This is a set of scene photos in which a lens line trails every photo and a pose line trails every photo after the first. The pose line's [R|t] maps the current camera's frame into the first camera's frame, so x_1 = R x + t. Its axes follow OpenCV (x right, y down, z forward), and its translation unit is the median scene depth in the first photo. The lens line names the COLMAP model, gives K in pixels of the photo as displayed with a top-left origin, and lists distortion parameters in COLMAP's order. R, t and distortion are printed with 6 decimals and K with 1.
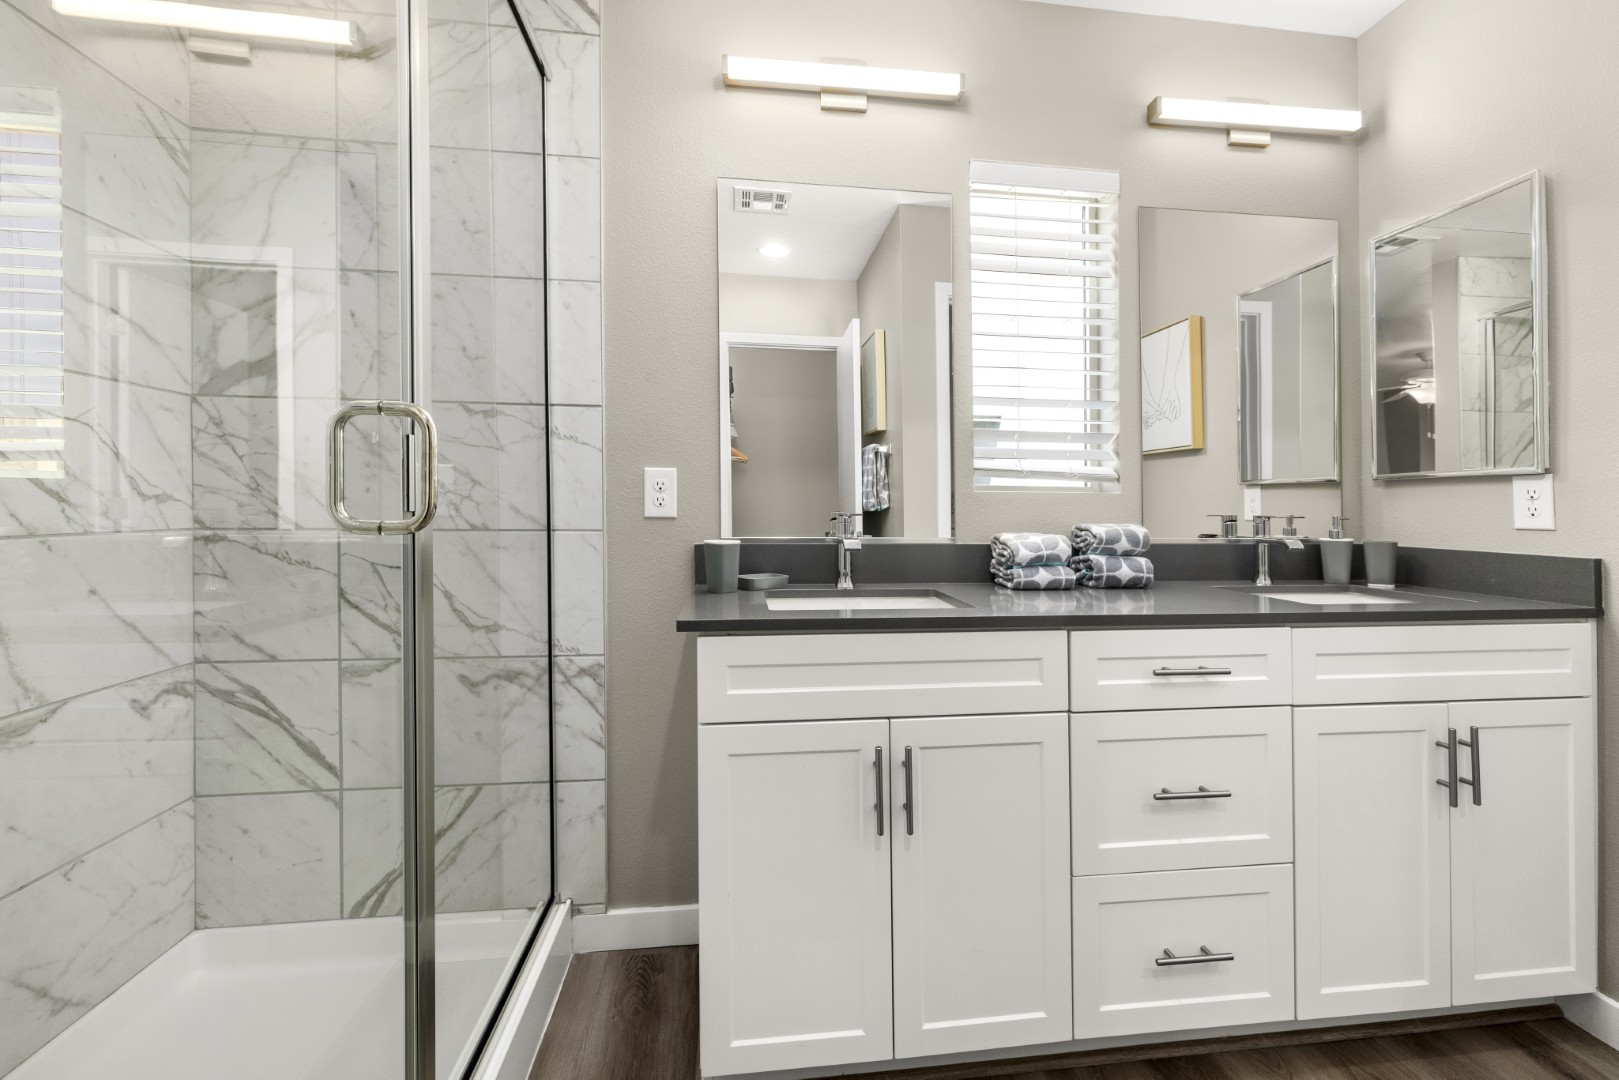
lens RADIAL K [[678.6, 0, 811.5], [0, 678.6, 525.9], [0, 0, 1]] dist [-0.003603, -0.000270]
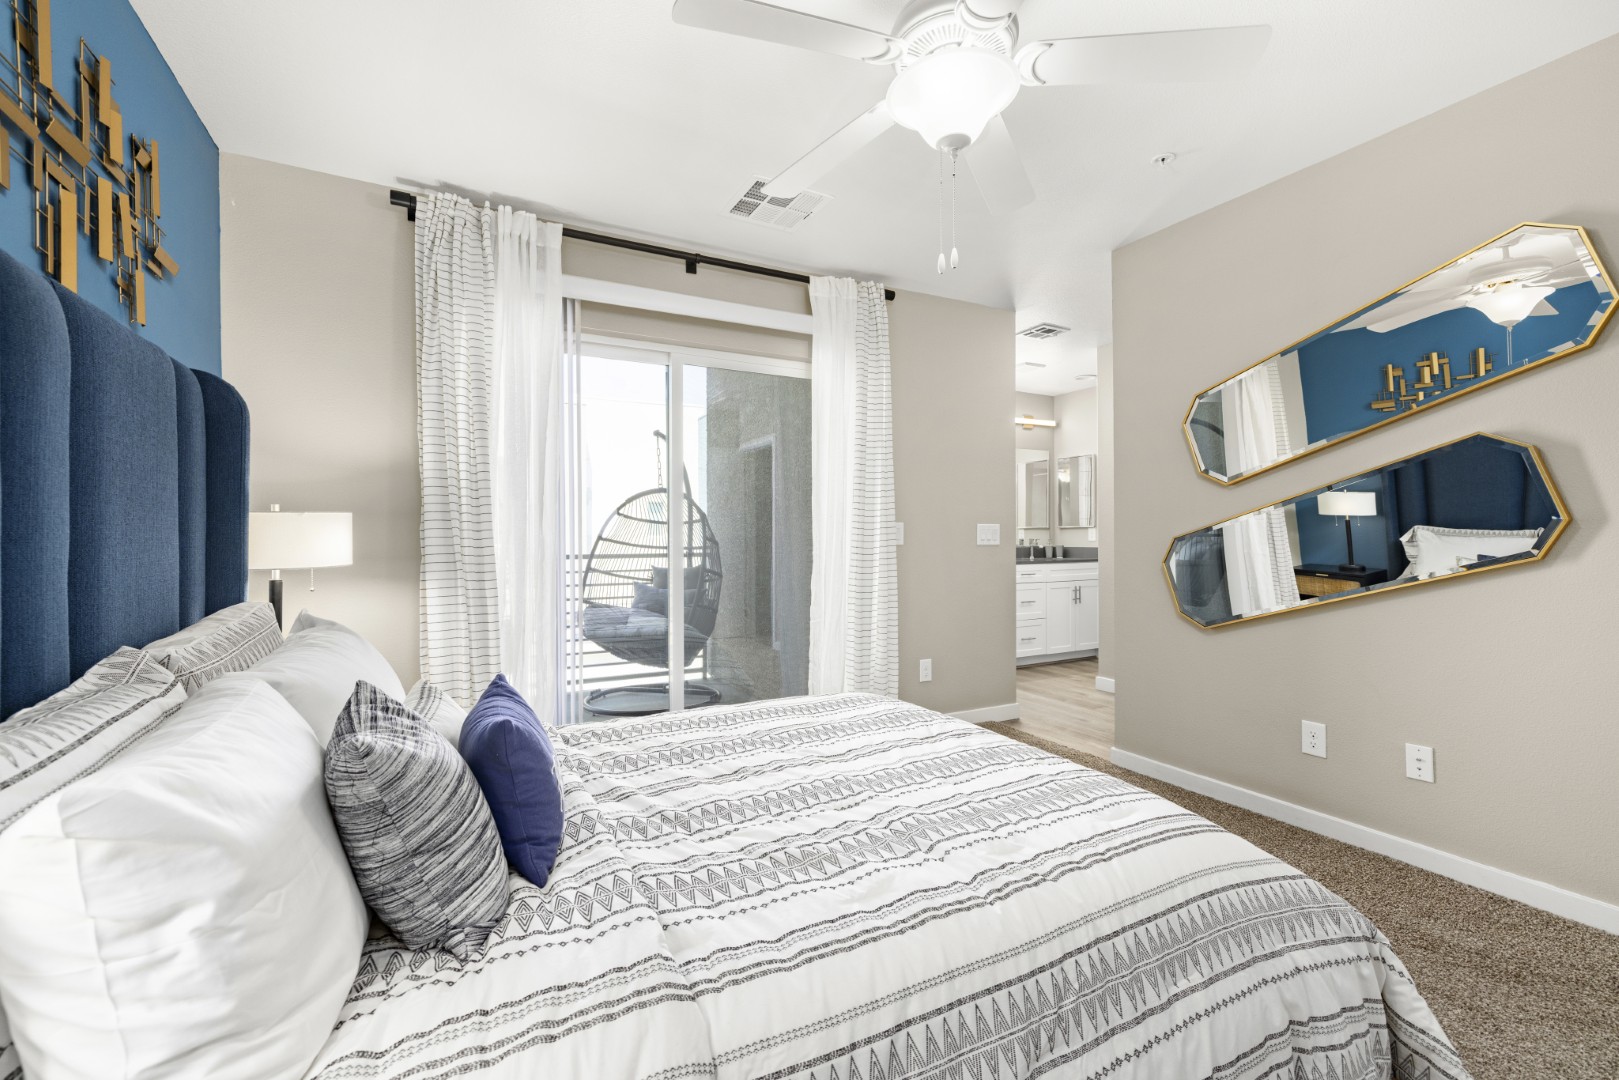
lens RADIAL K [[678.6, 0, 811.0], [0, 678.6, 544.0], [0, 0, 1]] dist [-0.003603, -0.000270]
pose [[0.935538, -0.004840, 0.353192, -1.792411], [0.007489, 0.999953, -0.006133, 0.027193], [-0.353146, 0.008383, 0.935531, -2.036154]]
